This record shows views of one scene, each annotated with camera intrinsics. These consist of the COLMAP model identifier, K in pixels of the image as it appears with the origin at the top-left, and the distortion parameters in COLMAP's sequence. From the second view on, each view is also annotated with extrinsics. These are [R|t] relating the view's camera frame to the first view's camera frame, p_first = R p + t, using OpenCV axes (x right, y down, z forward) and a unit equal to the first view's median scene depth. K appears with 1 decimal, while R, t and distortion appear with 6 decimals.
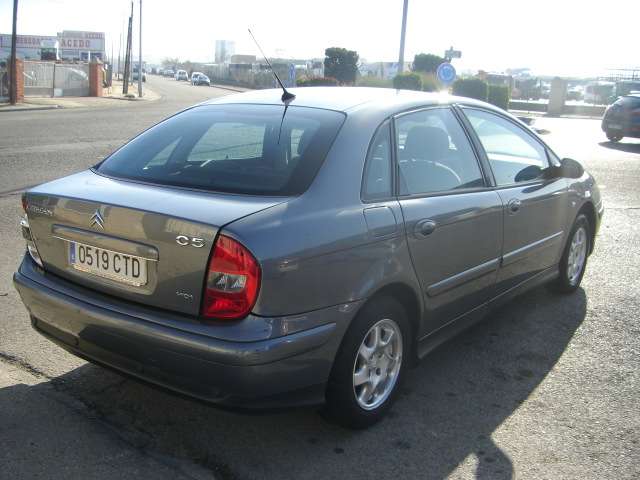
lens RADIAL K [[783.0, 0, 320.0], [0, 783.0, 240.0], [0, 0, 1]] dist [-0.220331, 0.042012]
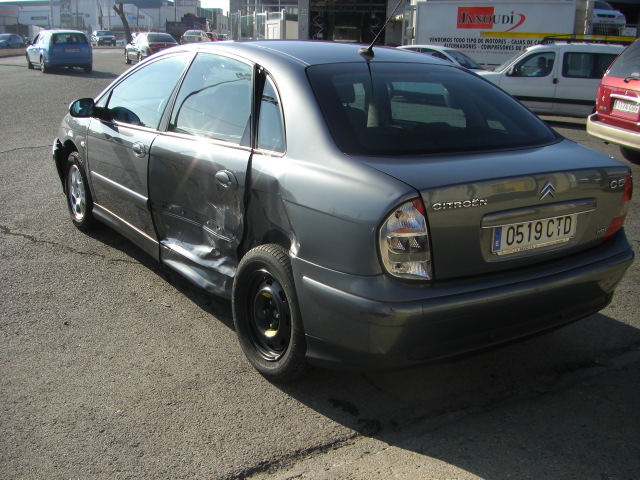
lens RADIAL K [[783.0, 0, 320.0], [0, 783.0, 240.0], [0, 0, 1]] dist [-0.220331, 0.042012]
pose [[0.303454, -0.259173, 0.916921, -1.264682], [0.167465, 0.961825, 0.216443, -0.221420], [-0.938015, 0.087871, 0.335272, 0.924832]]
